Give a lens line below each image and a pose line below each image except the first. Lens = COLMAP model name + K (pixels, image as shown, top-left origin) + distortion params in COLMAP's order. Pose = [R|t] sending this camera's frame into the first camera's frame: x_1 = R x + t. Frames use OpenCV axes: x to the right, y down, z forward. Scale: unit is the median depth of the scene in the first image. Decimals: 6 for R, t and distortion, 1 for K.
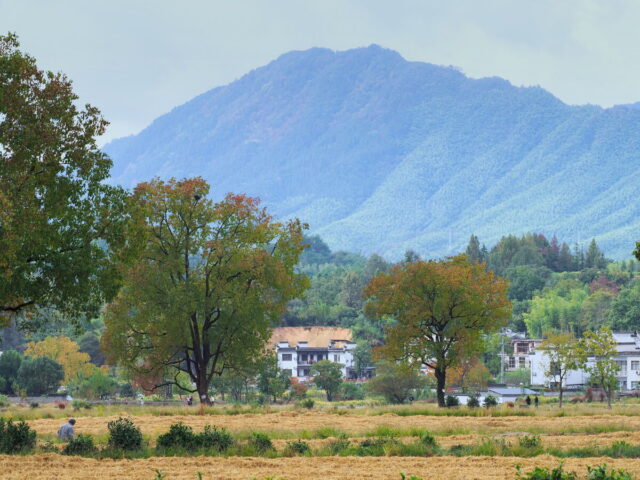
lens RADIAL K [[3167.7, 0, 320.0], [0, 3167.7, 239.9], [0, 0, 1]] dist [-0.394135, 0.000000]
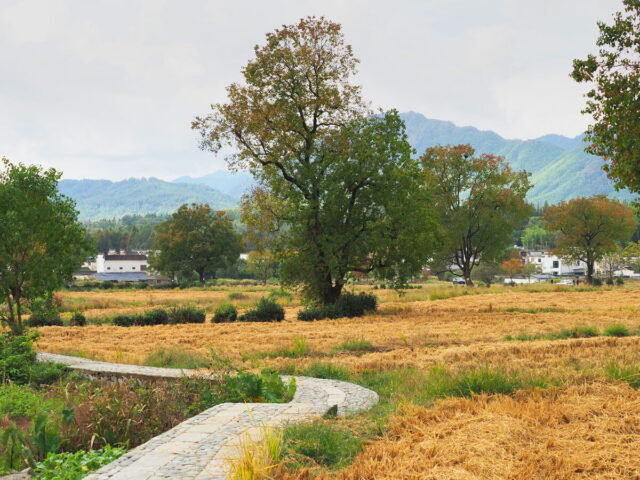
lens RADIAL K [[1501.4, 0, 320.2], [0, 1501.4, 240.0], [0, 0, 1]] dist [-0.046235, 0.000000]
pose [[0.999092, -0.001048, -0.042581, -0.019907], [0.002051, 0.999721, 0.023531, 0.002781], [0.042544, -0.023597, 0.998816, 0.057177]]
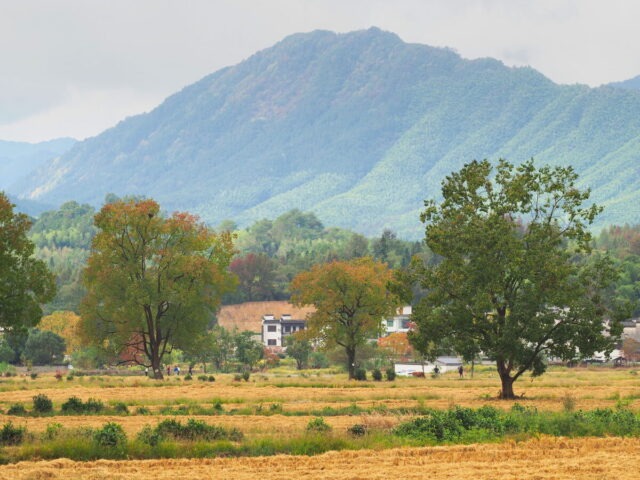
lens RADIAL K [[3019.2, 0, 319.7], [0, 3019.2, 240.0], [0, 0, 1]] dist [-0.445350, 0.000000]
pose [[0.999996, -0.002506, -0.001617, 0.007810], [0.002520, 0.999954, 0.009308, -0.003610], [0.001594, -0.009312, 0.999955, -0.054455]]
